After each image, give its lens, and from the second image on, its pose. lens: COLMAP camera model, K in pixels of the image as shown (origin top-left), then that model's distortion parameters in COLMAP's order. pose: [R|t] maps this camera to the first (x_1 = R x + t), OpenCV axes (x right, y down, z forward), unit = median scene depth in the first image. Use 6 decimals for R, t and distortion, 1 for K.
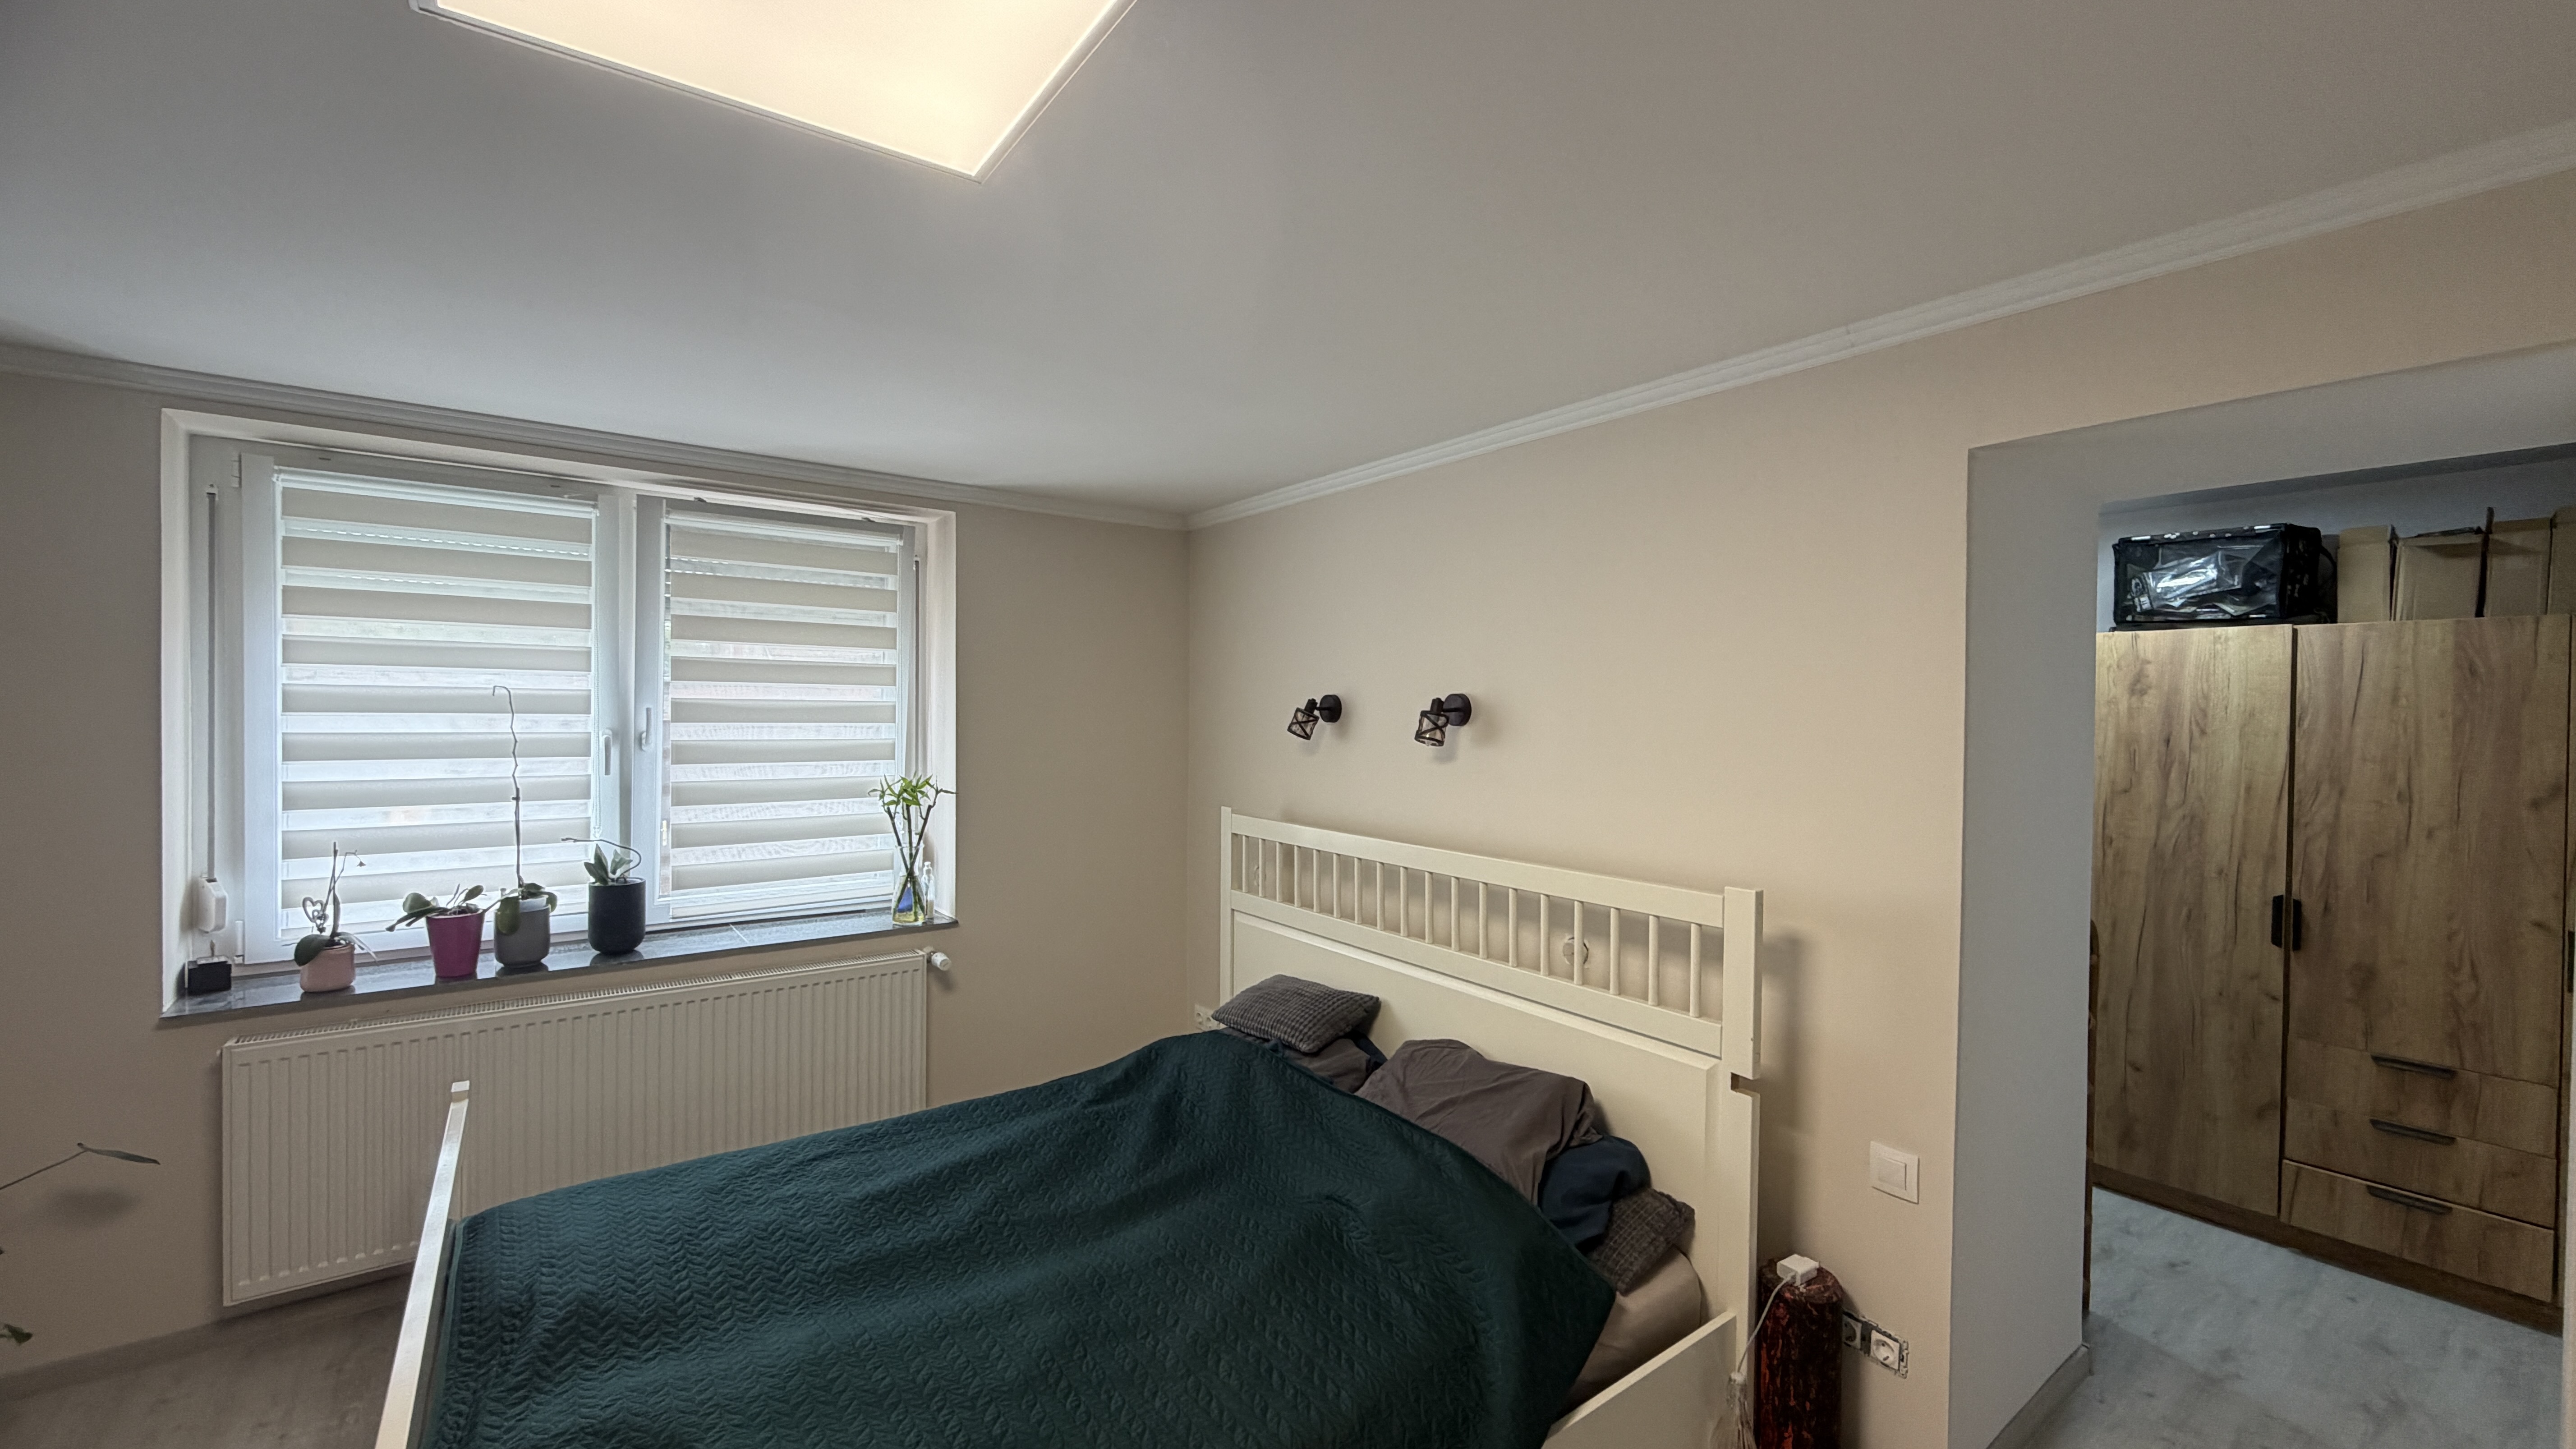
lens RADIAL K [[1021.3, 0, 1283.1], [0, 1021.3, 726.0], [0, 0, 1]] dist [-0.000342, 0.000409]
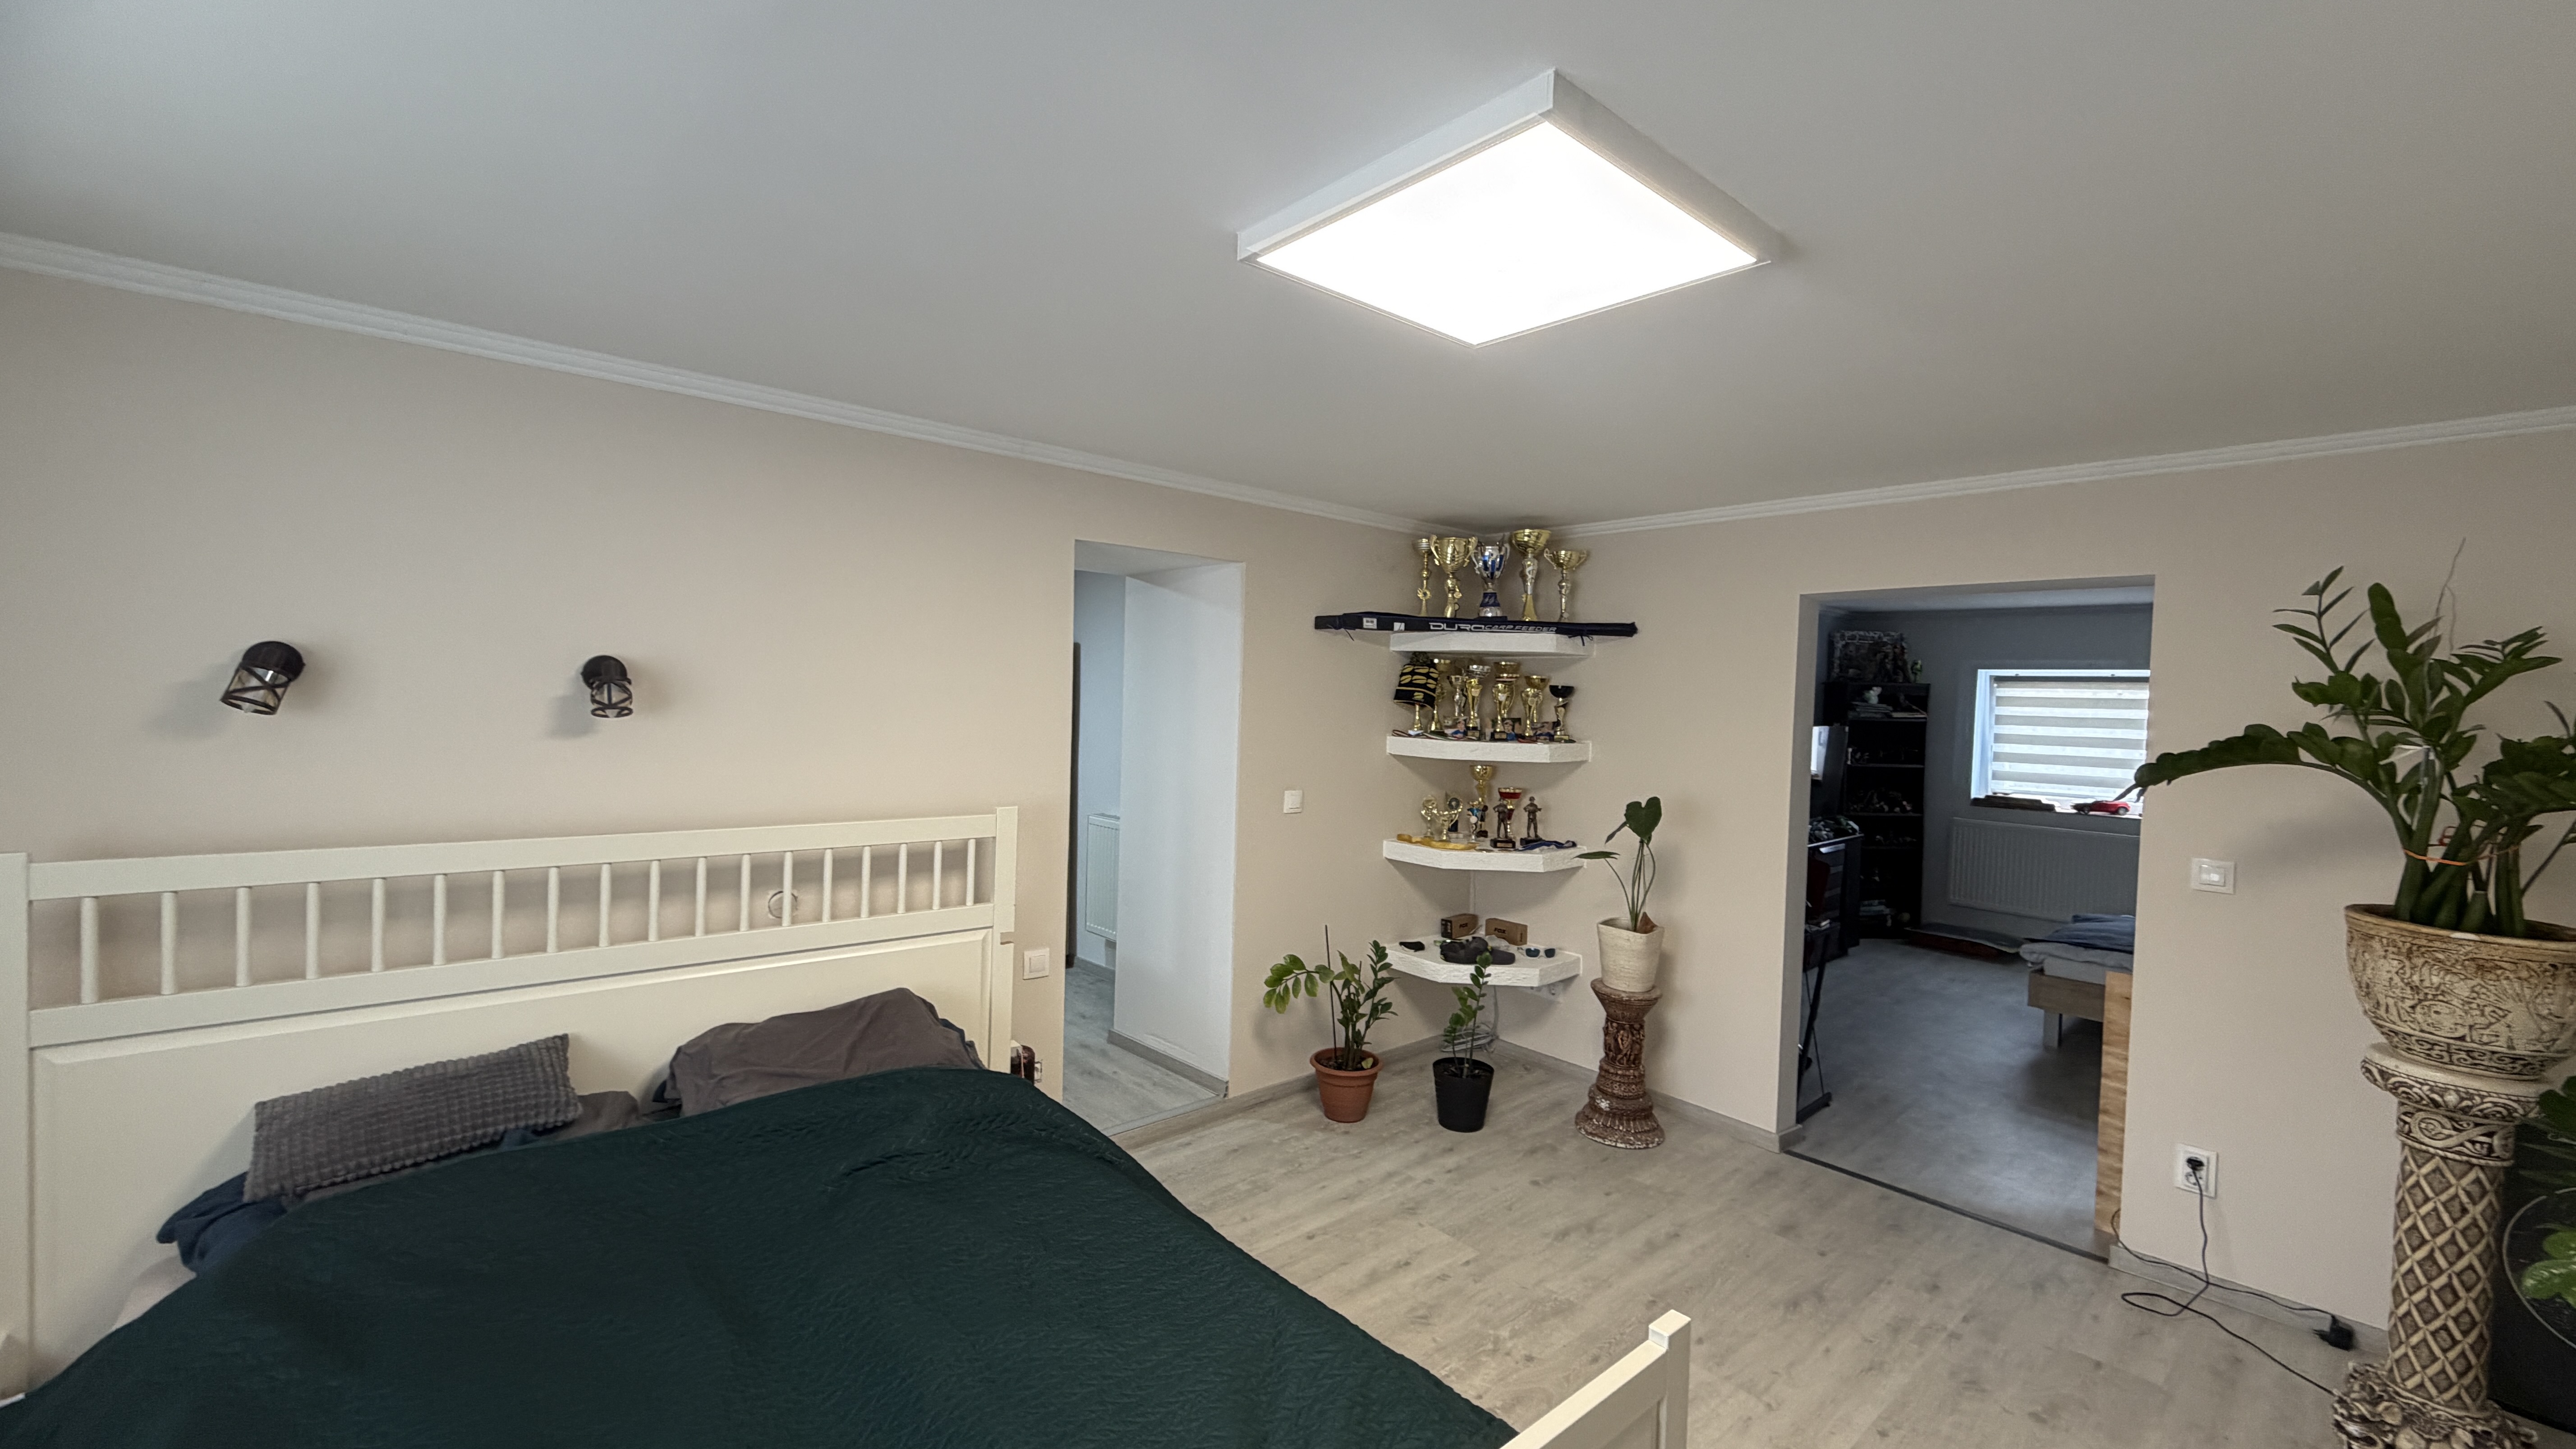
lens RADIAL K [[1021.3, 0, 1286.0], [0, 1021.3, 719.6], [0, 0, 1]] dist [-0.000342, 0.000409]
pose [[-0.080219, -0.043160, 0.995842, -0.757149], [-0.024115, 0.998854, 0.041348, -0.027263], [-0.996486, -0.020697, -0.081168, 0.524548]]
